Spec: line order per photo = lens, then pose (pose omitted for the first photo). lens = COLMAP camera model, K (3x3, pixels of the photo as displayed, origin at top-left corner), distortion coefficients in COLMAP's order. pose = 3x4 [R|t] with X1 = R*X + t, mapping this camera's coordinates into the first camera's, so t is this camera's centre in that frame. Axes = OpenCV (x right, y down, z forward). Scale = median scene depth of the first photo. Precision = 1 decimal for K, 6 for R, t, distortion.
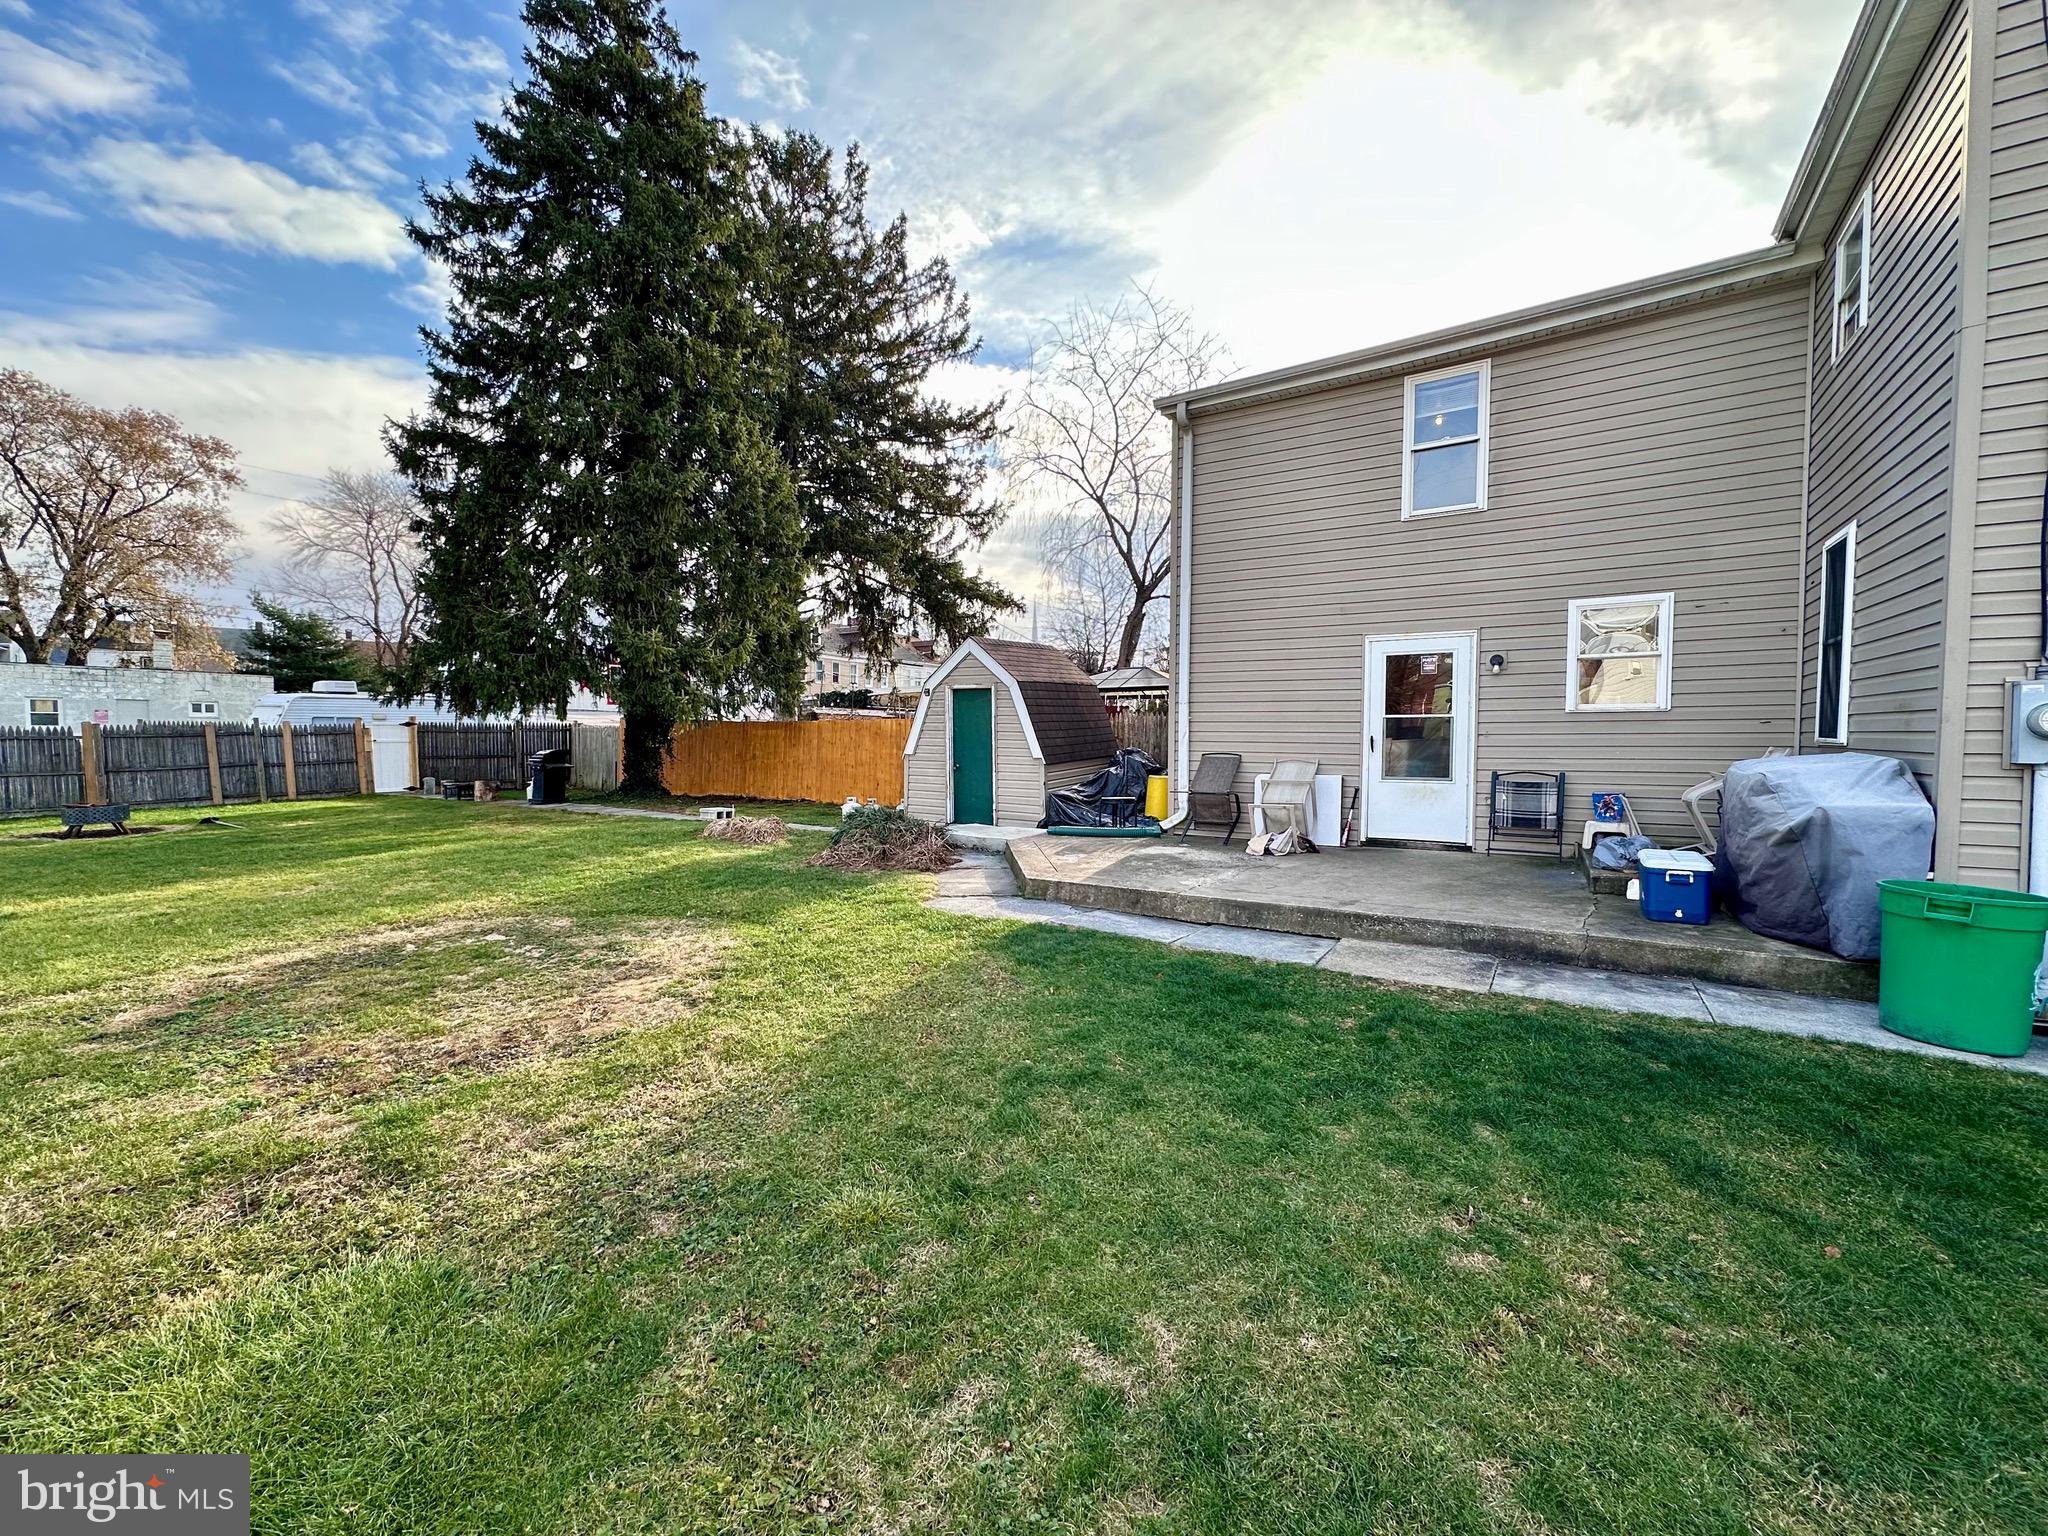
lens RADIAL K [[815.4, 0, 1024.6], [0, 815.4, 734.8], [0, 0, 1]] dist [0.016458, -0.005671]
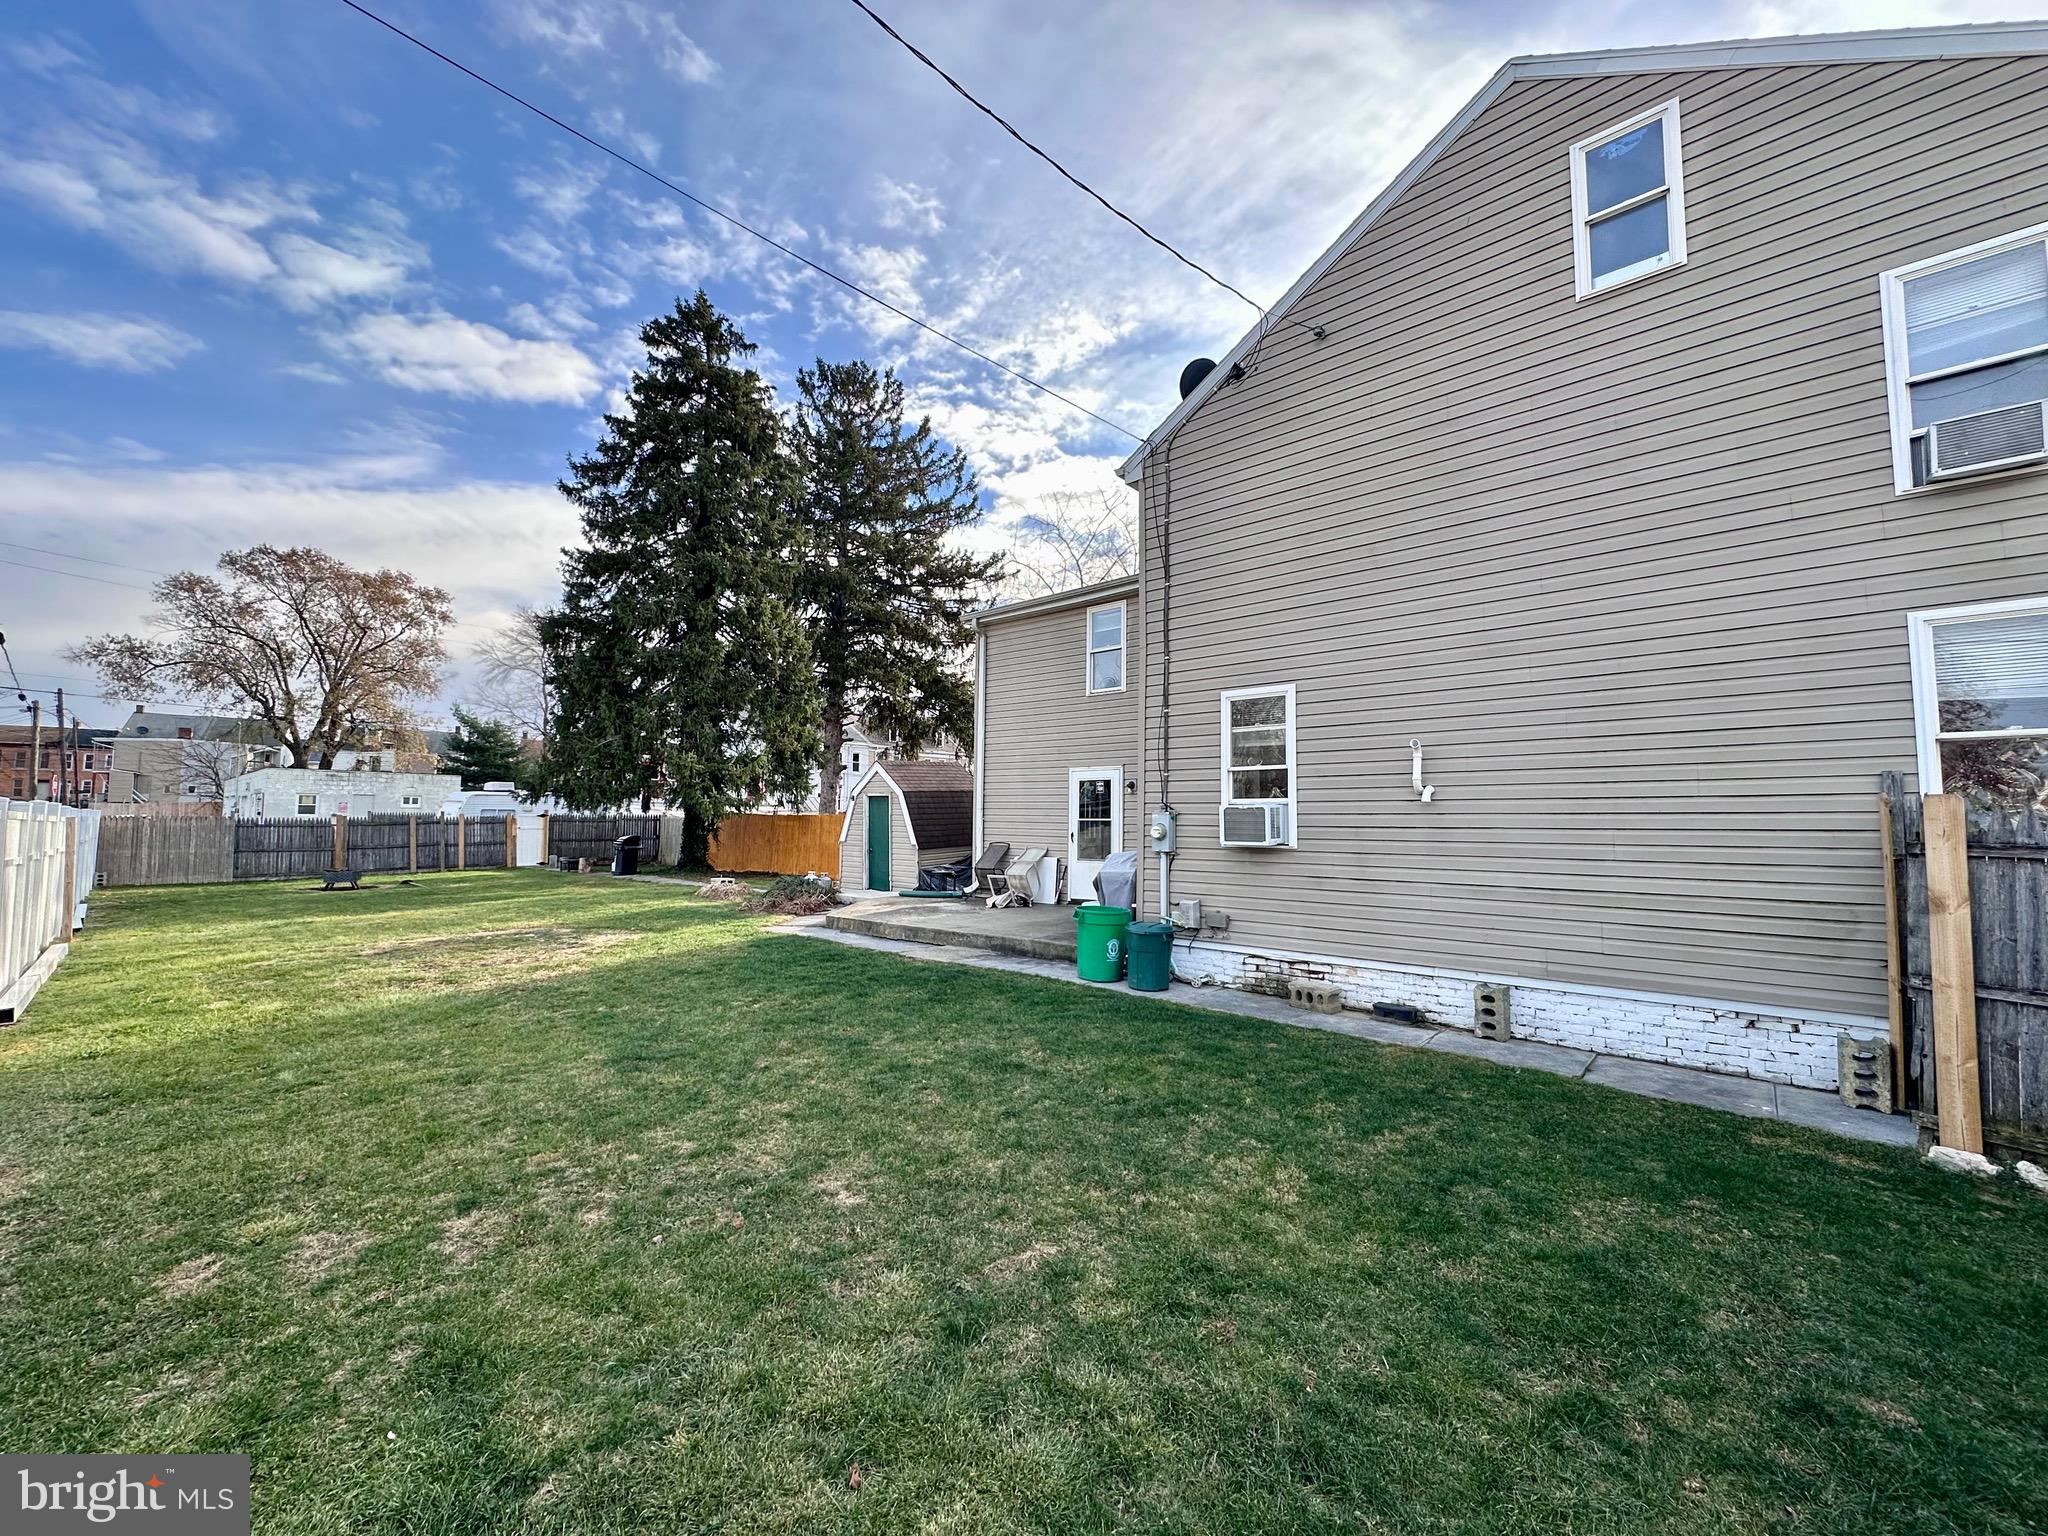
lens RADIAL K [[897.8, 0, 1024.0], [0, 897.8, 768.0], [0, 0, 1]] dist [0.018569, -0.000051]
pose [[0.982681, 0.002035, -0.185292, 0.138116], [-0.015755, 0.997237, -0.072601, 0.001130], [0.184632, 0.074262, 0.979998, -0.148133]]
